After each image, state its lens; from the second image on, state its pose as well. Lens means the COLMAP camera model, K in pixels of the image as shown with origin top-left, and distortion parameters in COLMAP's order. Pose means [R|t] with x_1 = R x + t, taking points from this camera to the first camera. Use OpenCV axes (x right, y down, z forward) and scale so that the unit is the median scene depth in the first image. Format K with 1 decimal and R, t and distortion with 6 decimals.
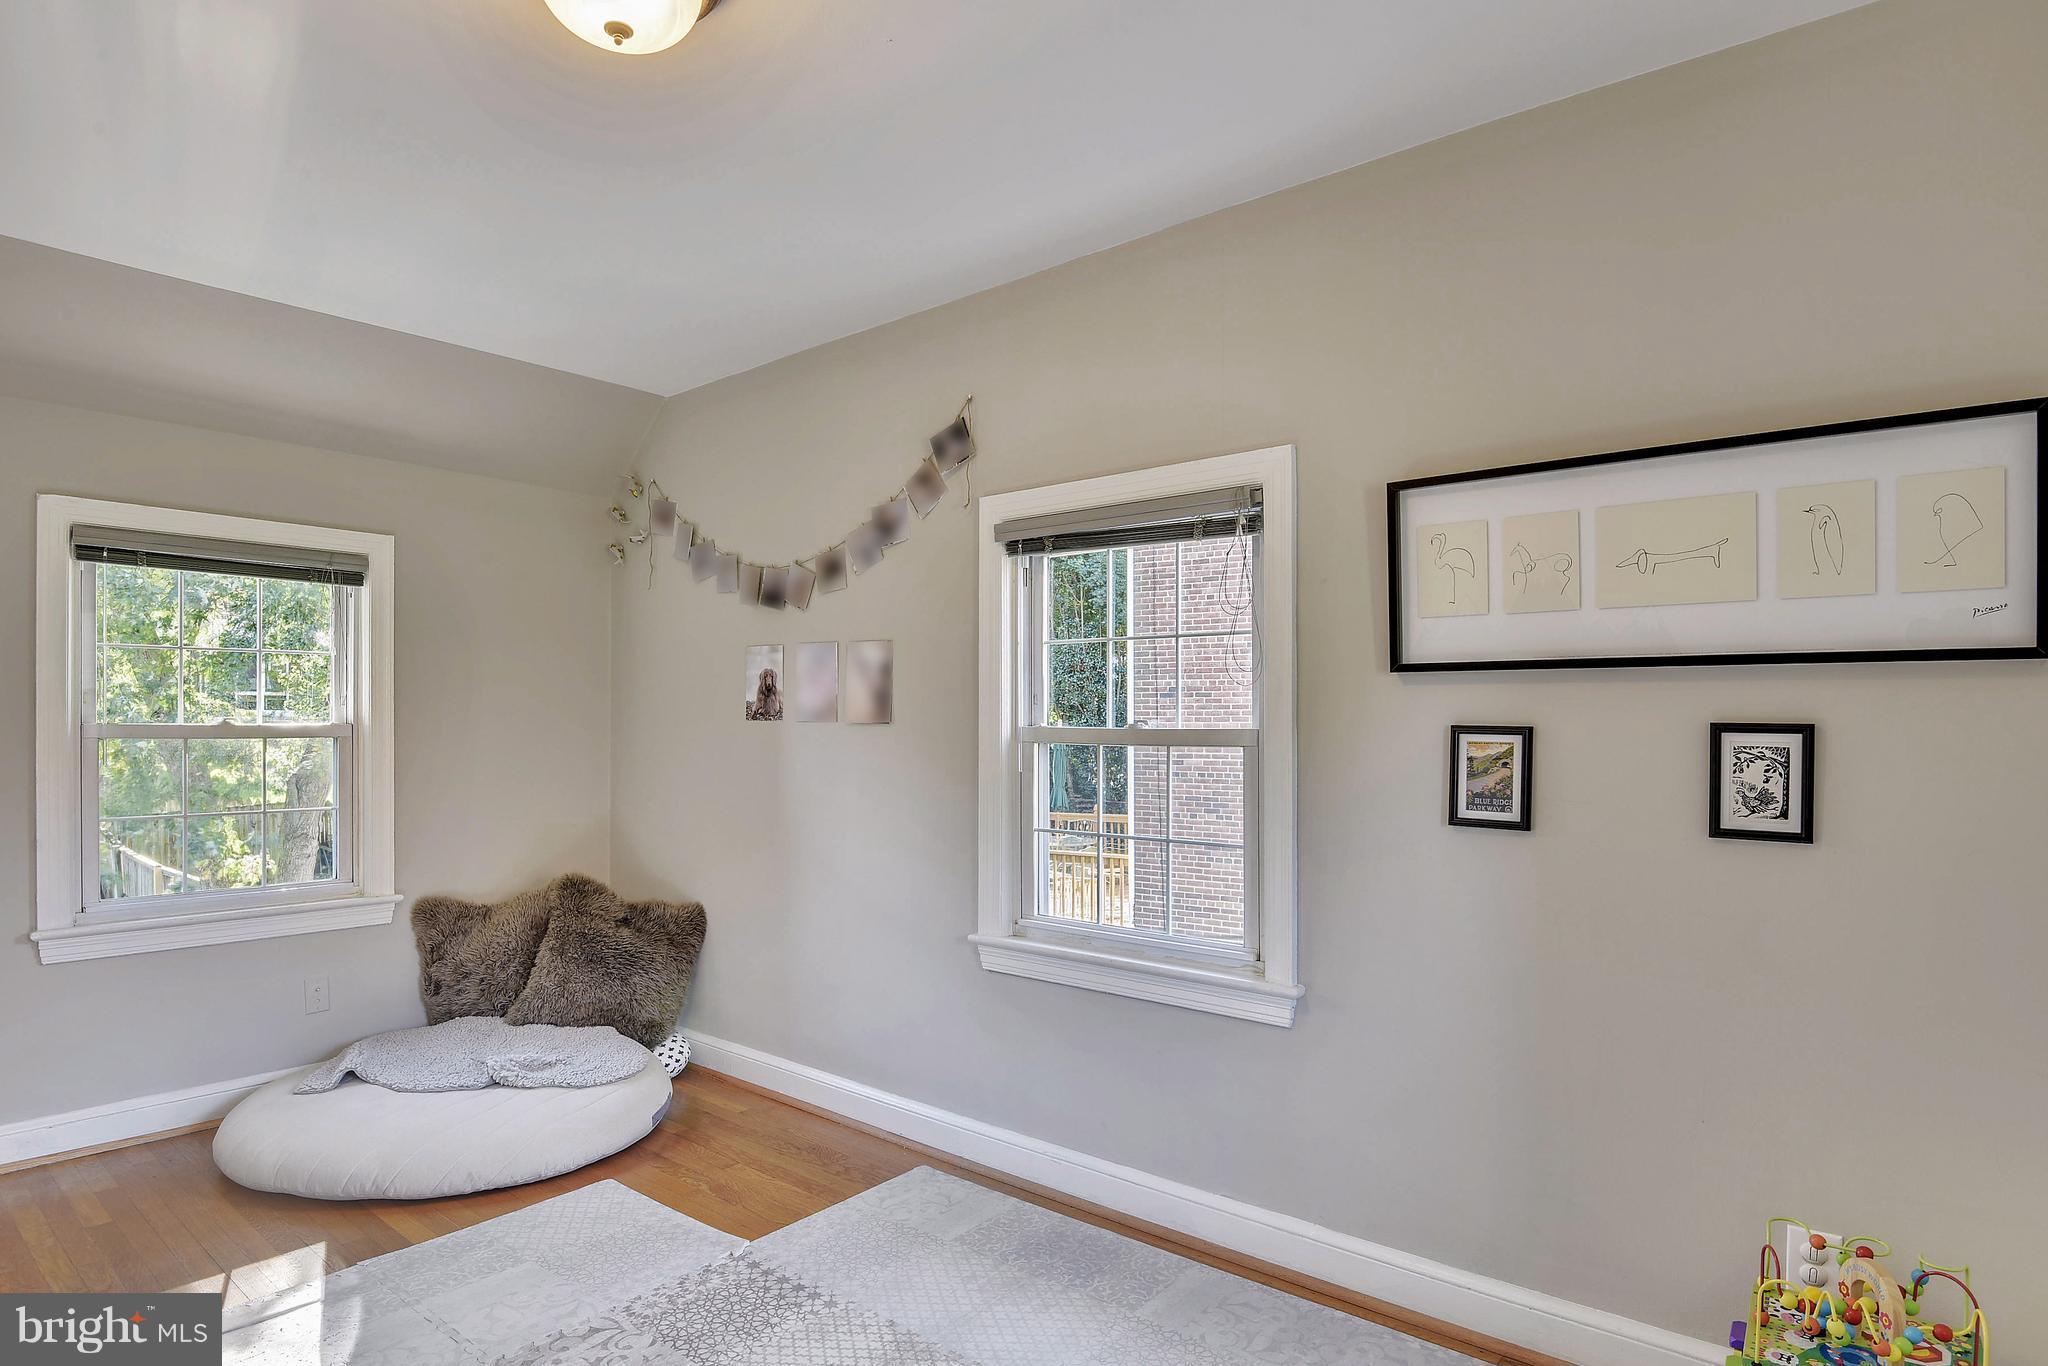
lens RADIAL K [[1133.9, 0, 1016.5], [0, 1133.9, 702.7], [0, 0, 1]] dist [0.002359, -0.001722]
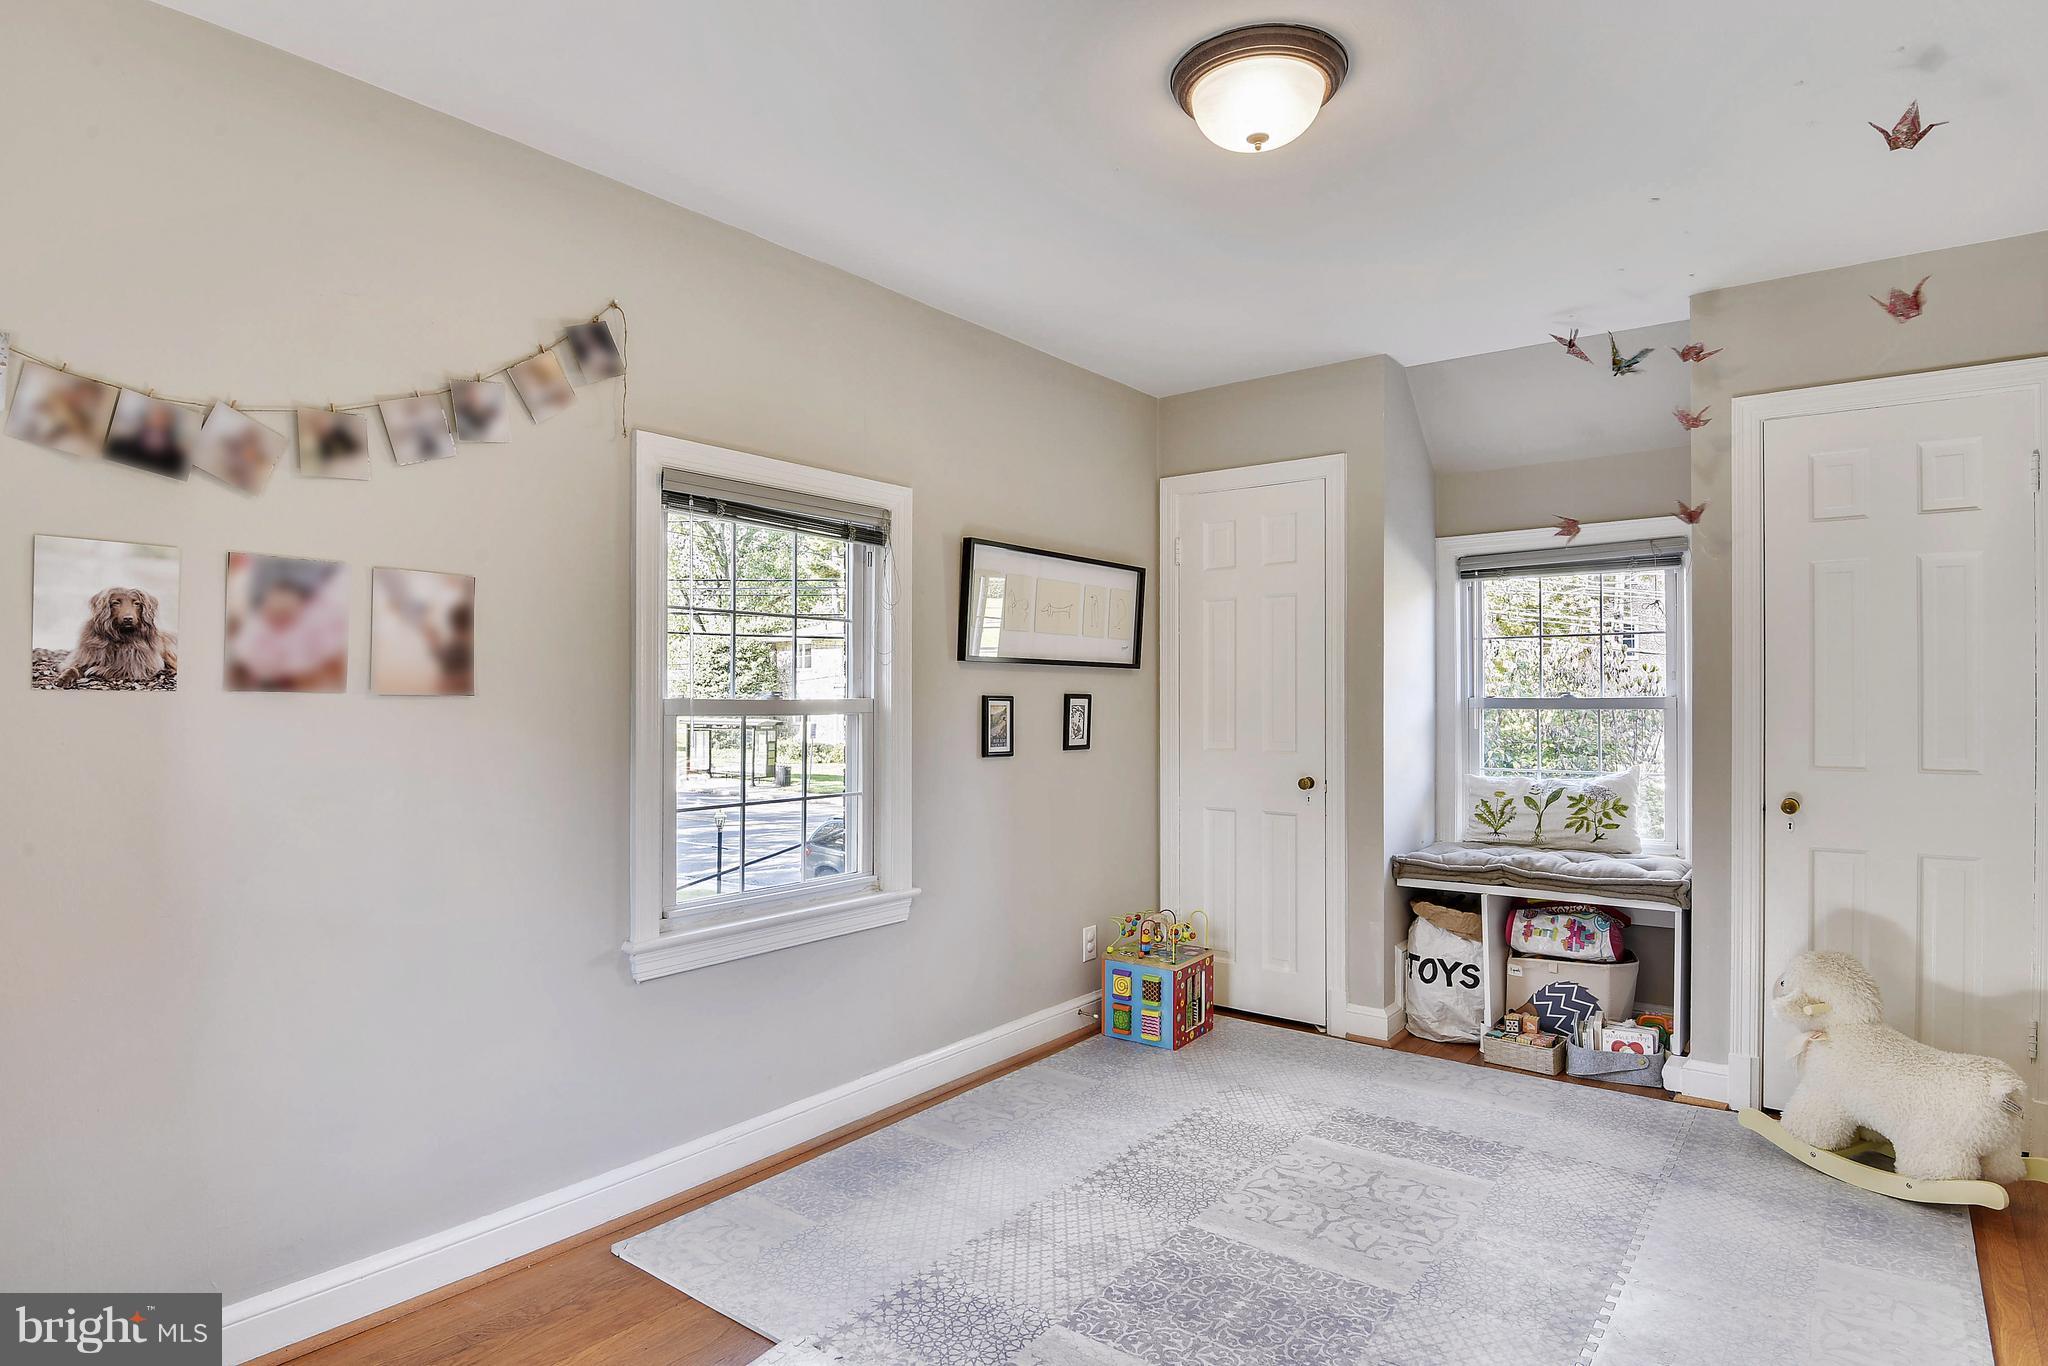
lens RADIAL K [[1133.9, 0, 1016.3], [0, 1133.9, 684.8], [0, 0, 1]] dist [0.002359, -0.001722]
pose [[-0.042284, 0.009402, 0.999061, -0.983712], [-0.015142, 0.999835, -0.010050, 0.016466], [-0.998991, -0.015553, -0.042134, 0.823754]]
